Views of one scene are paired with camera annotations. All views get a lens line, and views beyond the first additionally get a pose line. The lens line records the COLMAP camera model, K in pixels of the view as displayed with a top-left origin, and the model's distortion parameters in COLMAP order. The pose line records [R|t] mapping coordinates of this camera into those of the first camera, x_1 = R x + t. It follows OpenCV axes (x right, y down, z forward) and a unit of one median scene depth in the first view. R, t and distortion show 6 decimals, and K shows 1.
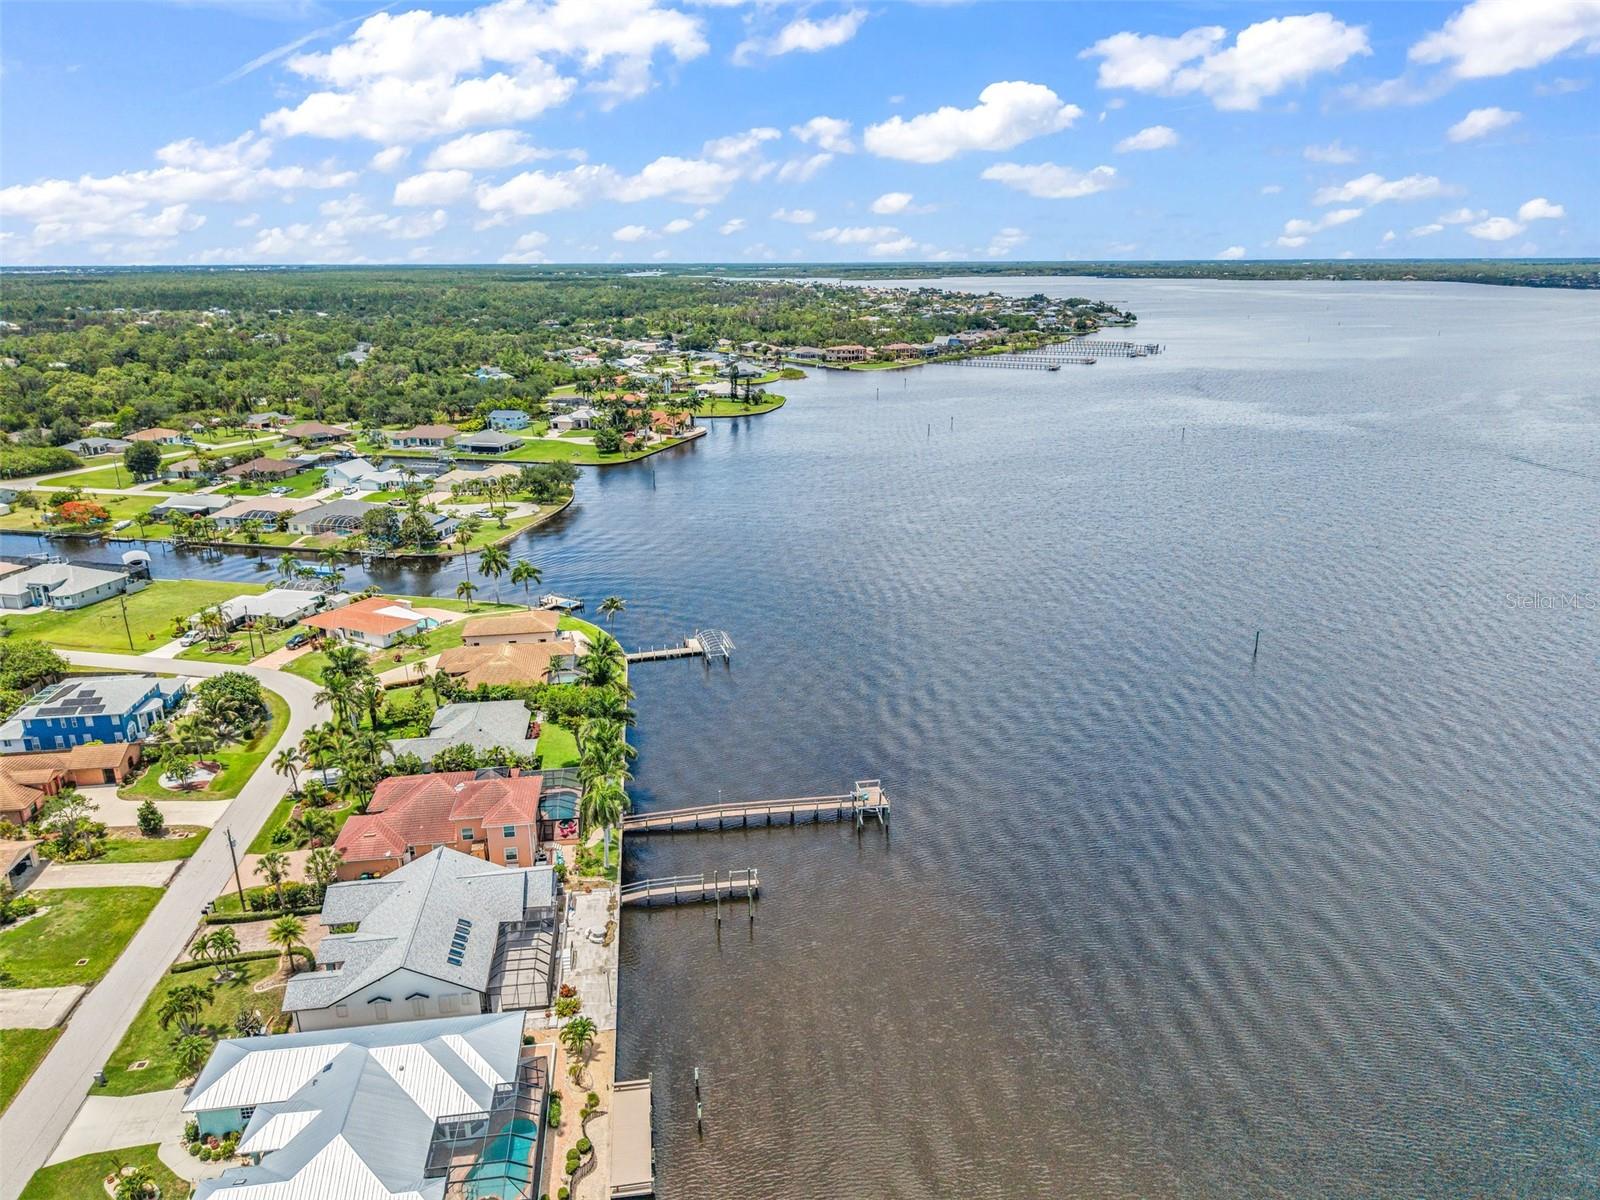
lens RADIAL K [[1055.3, 0, 796.8], [0, 1055.3, 636.6], [0, 0, 1]] dist [0.053747, -0.058011]
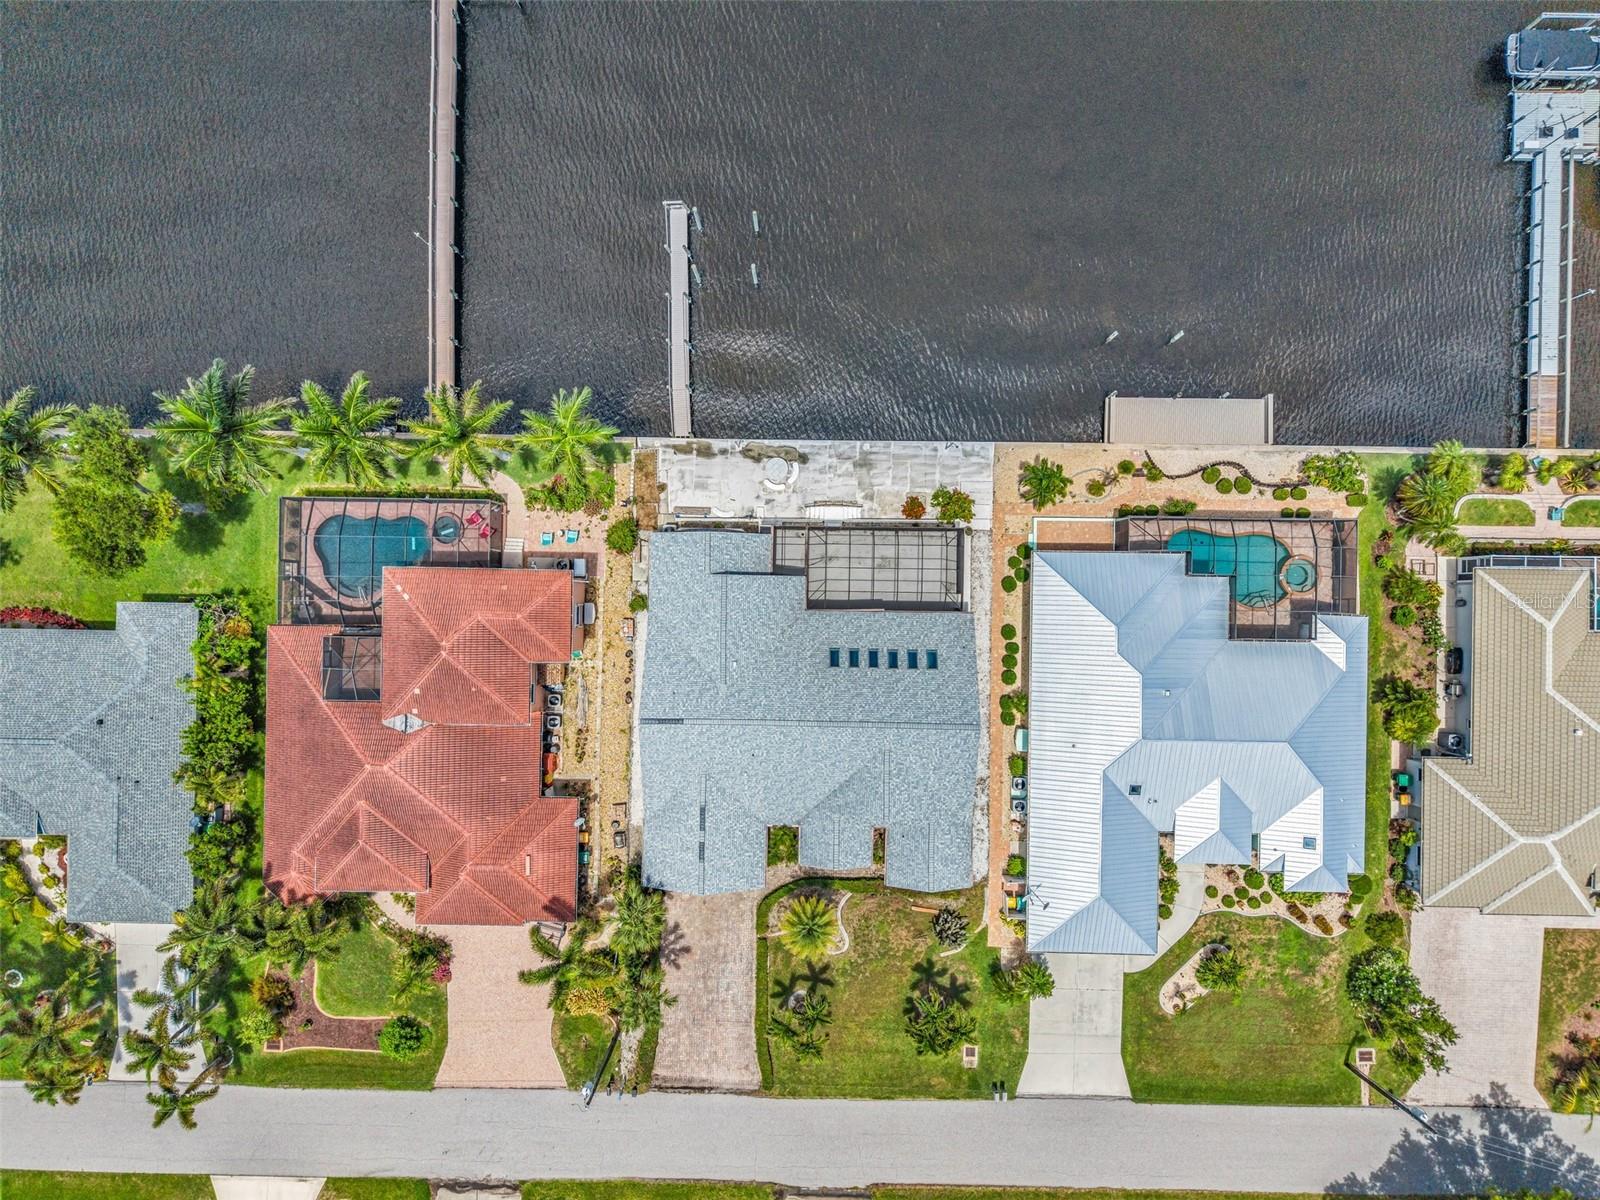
lens RADIAL K [[1068.5, 0, 797.8], [0, 1068.5, 611.1], [0, 0, 1]] dist [0.033560, -0.035039]
pose [[0.154857, -0.987932, 0.003210, -0.158931], [0.340284, 0.056389, 0.938630, -0.187023], [-0.927484, -0.144261, 0.344910, 0.439985]]
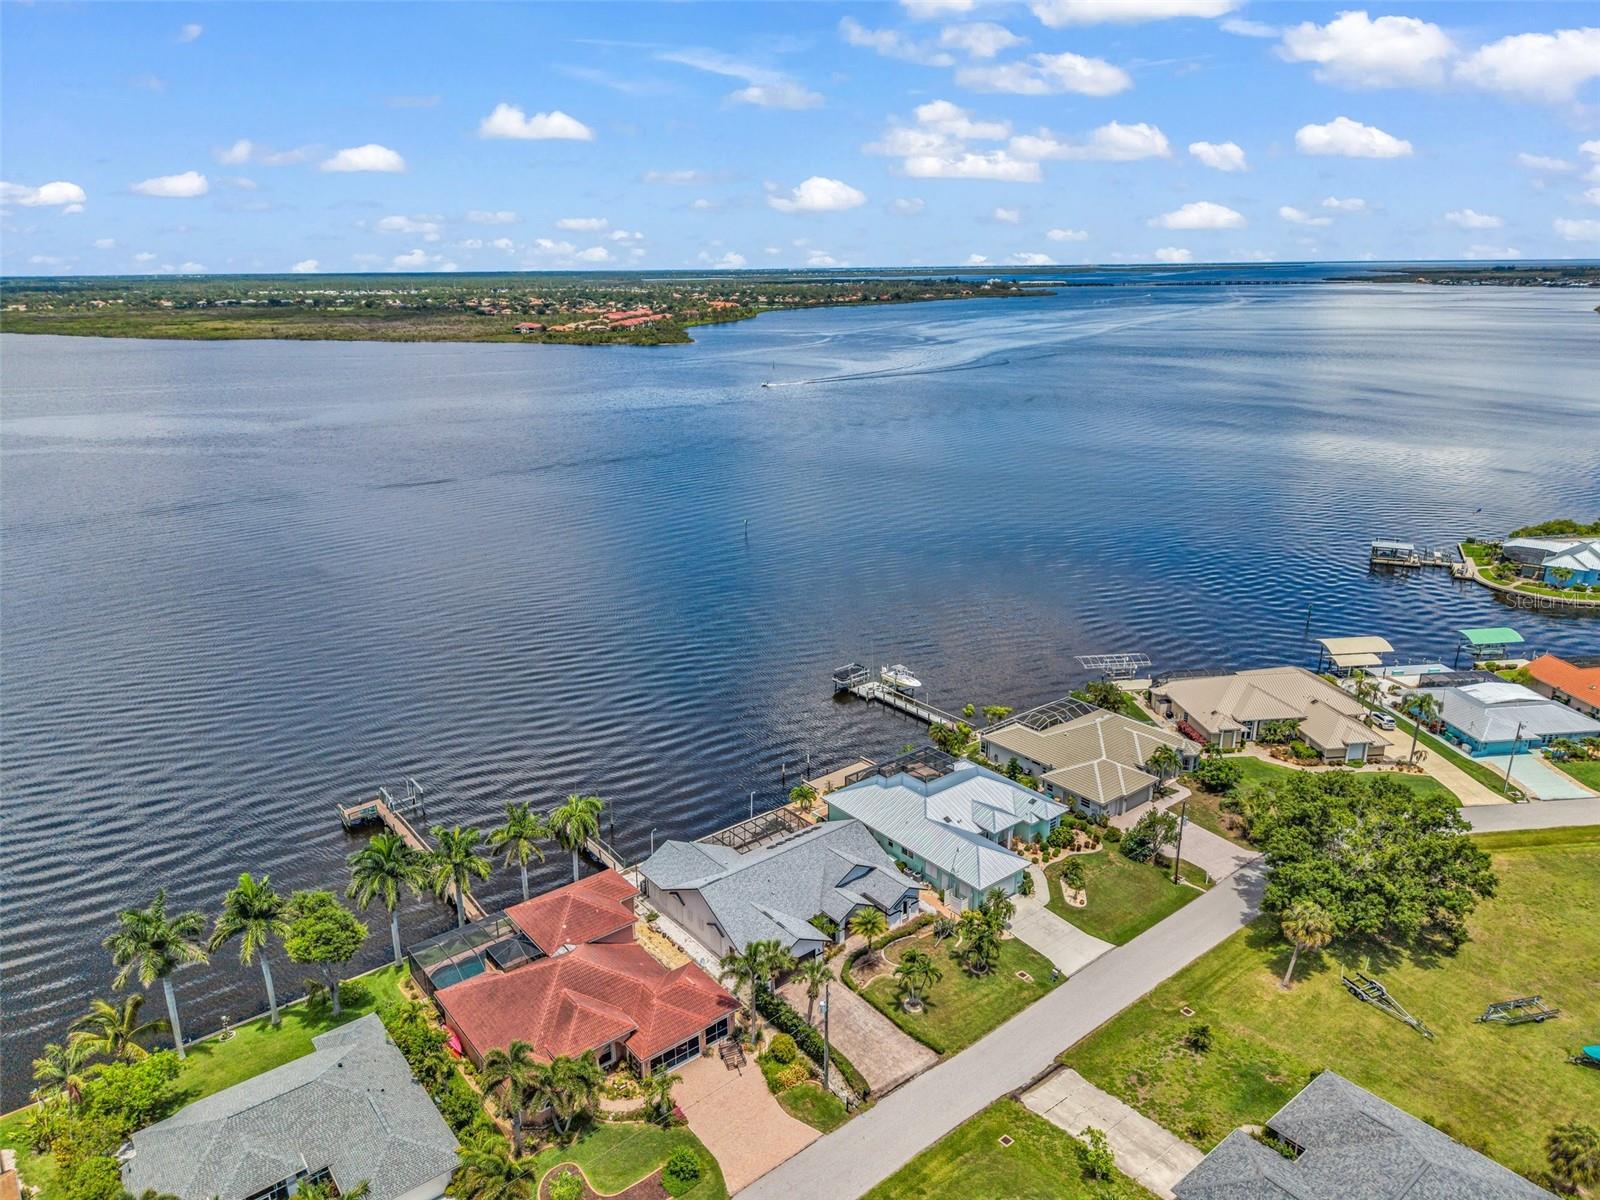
lens RADIAL K [[1073.1, 0, 797.9], [0, 1073.1, 596.9], [0, 0, 1]] dist [0.038575, -0.040834]
pose [[-0.509989, -0.244806, 0.824610, -0.642522], [0.301178, 0.847145, 0.437763, -0.231873], [-0.805731, 0.471609, -0.358305, 0.685890]]
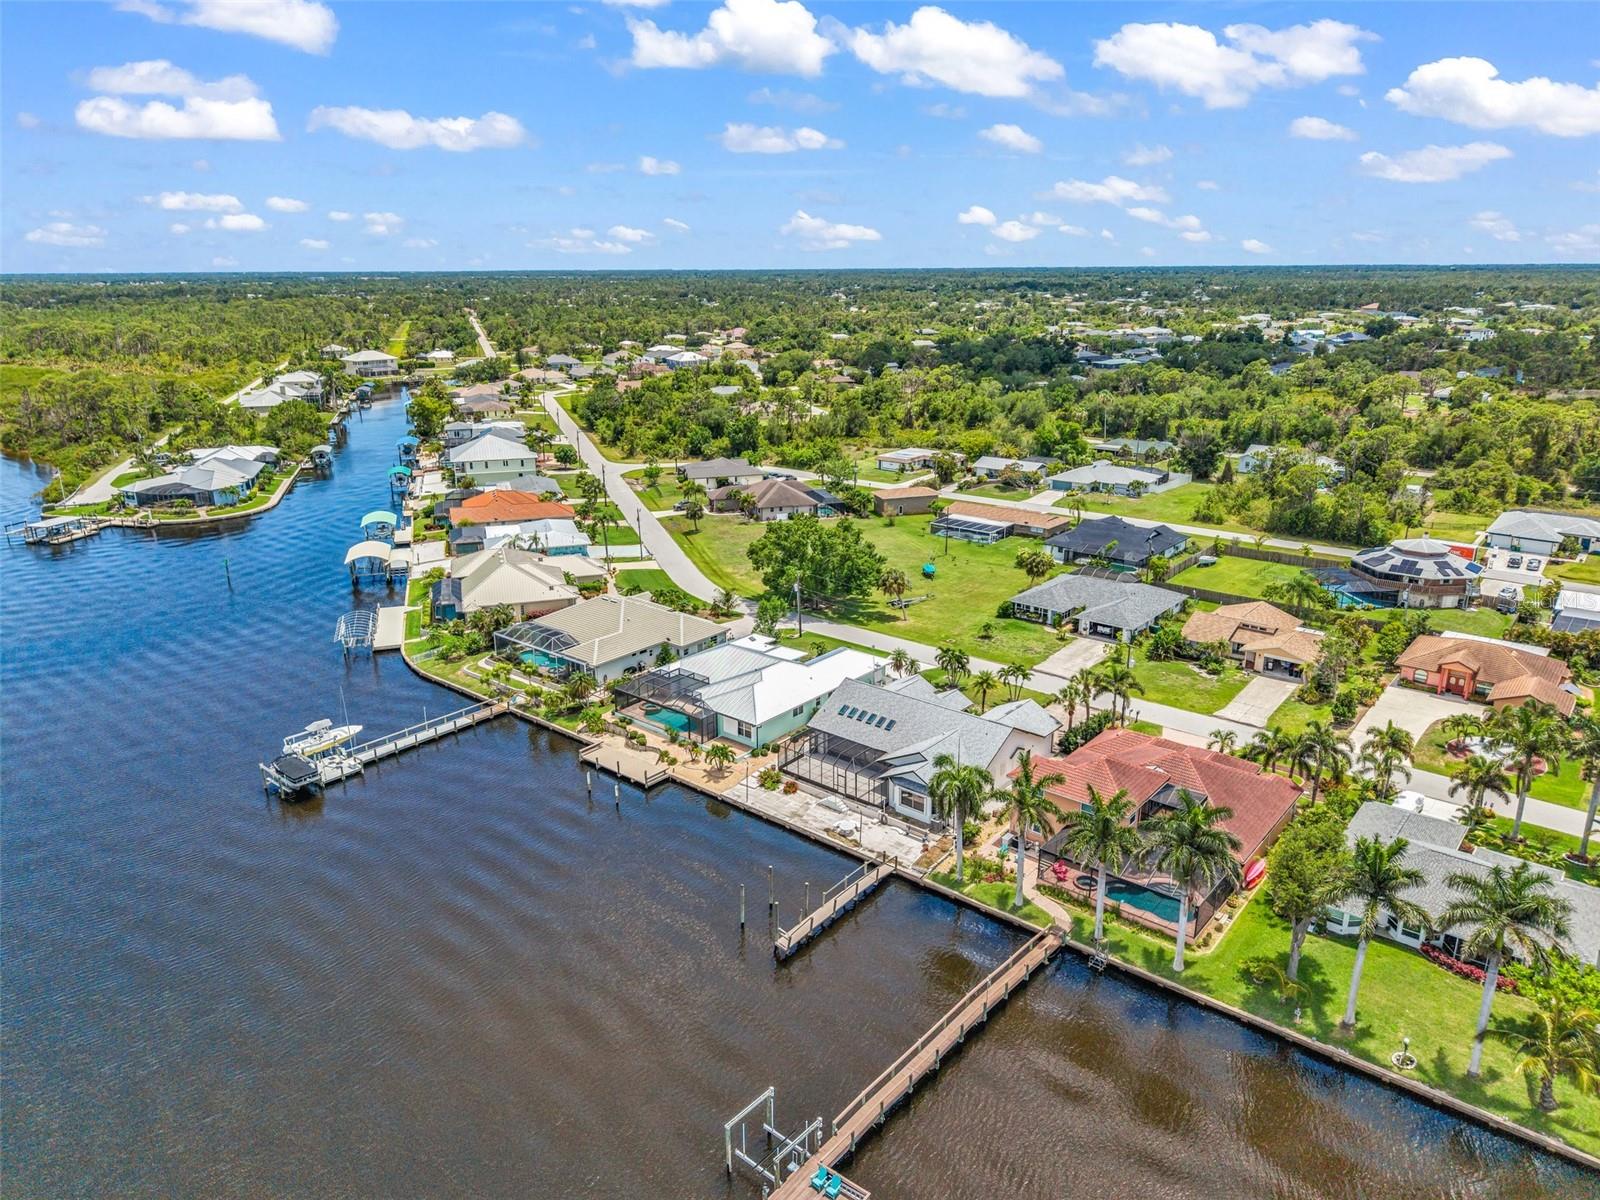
lens RADIAL K [[1070.4, 0, 800.0], [0, 1070.4, 600.0], [0, 0, 1]] dist [0.069471, -0.088813]
pose [[-0.742772, 0.208654, -0.636202, 0.223899], [-0.215050, 0.825509, 0.521813, -0.203992], [0.634069, 0.524403, -0.568294, 0.813079]]
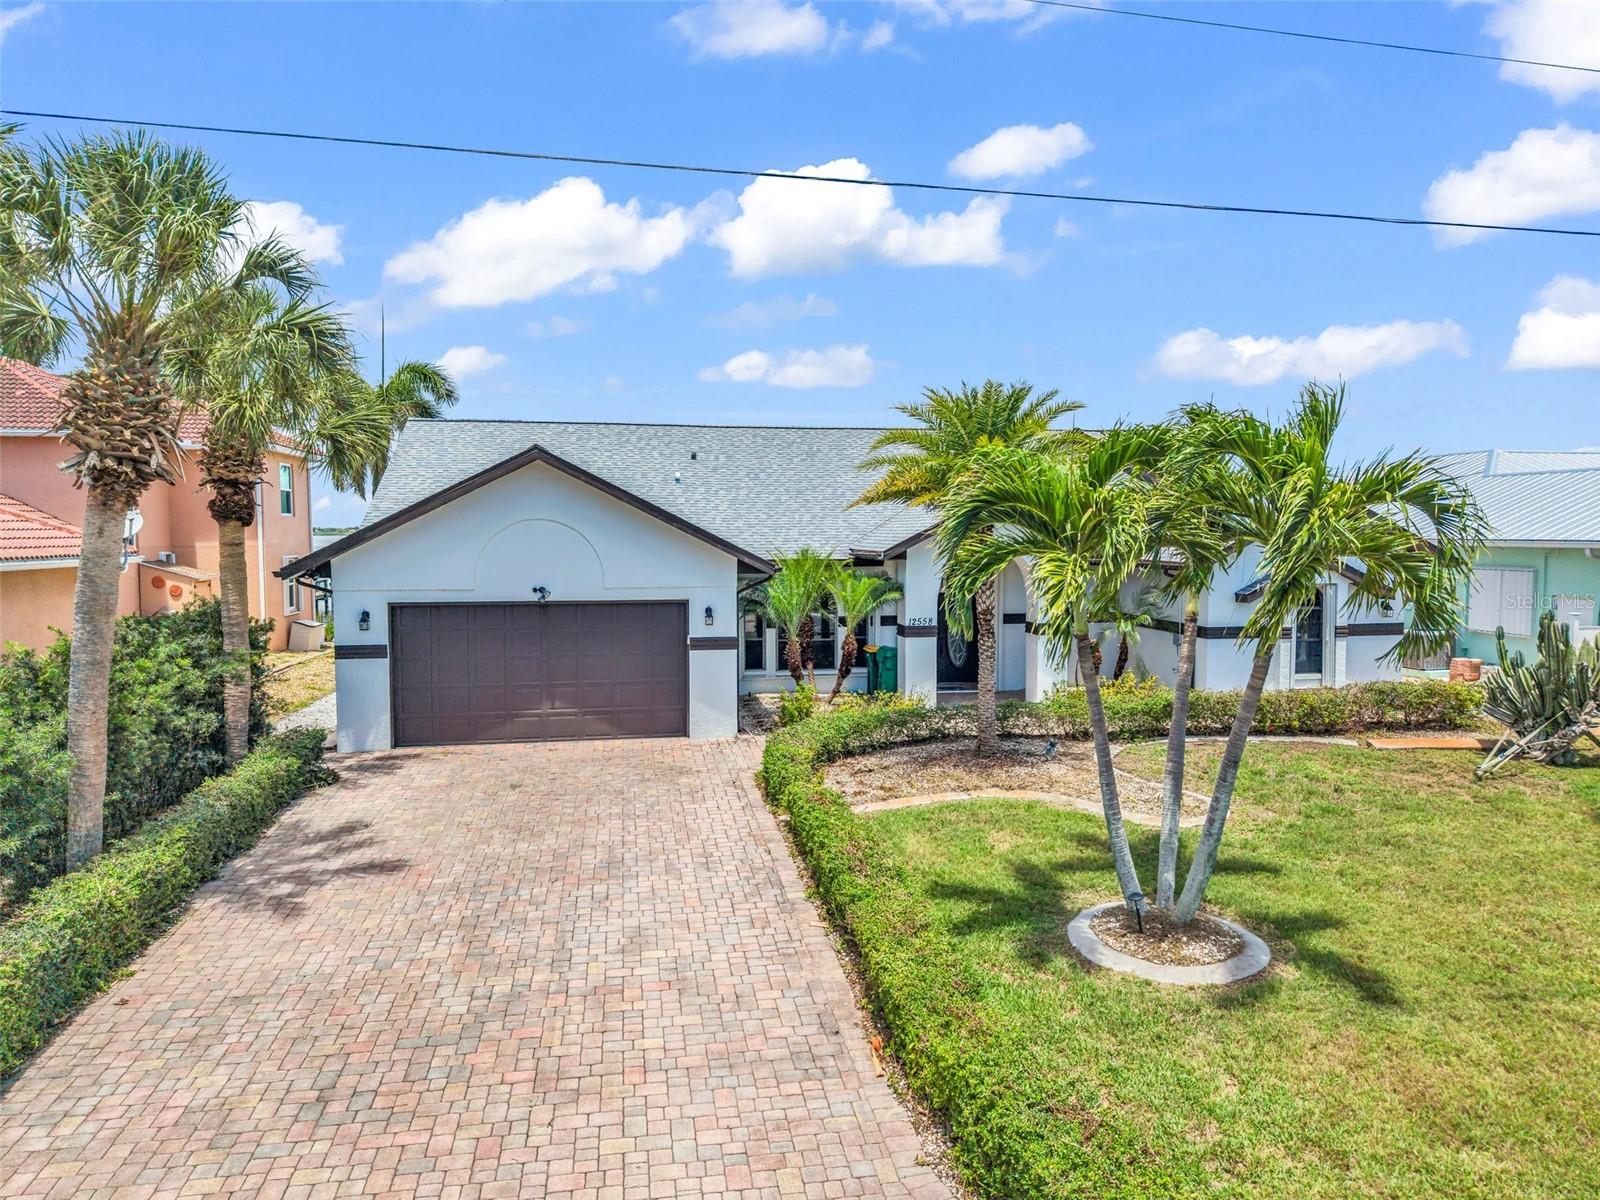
lens RADIAL K [[1068.5, 0, 797.8], [0, 1068.5, 611.1], [0, 0, 1]] dist [0.033560, -0.035039]
pose [[-0.028366, -0.066098, 0.997410, -0.345770], [0.338607, 0.938184, 0.071803, 0.149821], [-0.940500, 0.339767, -0.004231, 0.560774]]
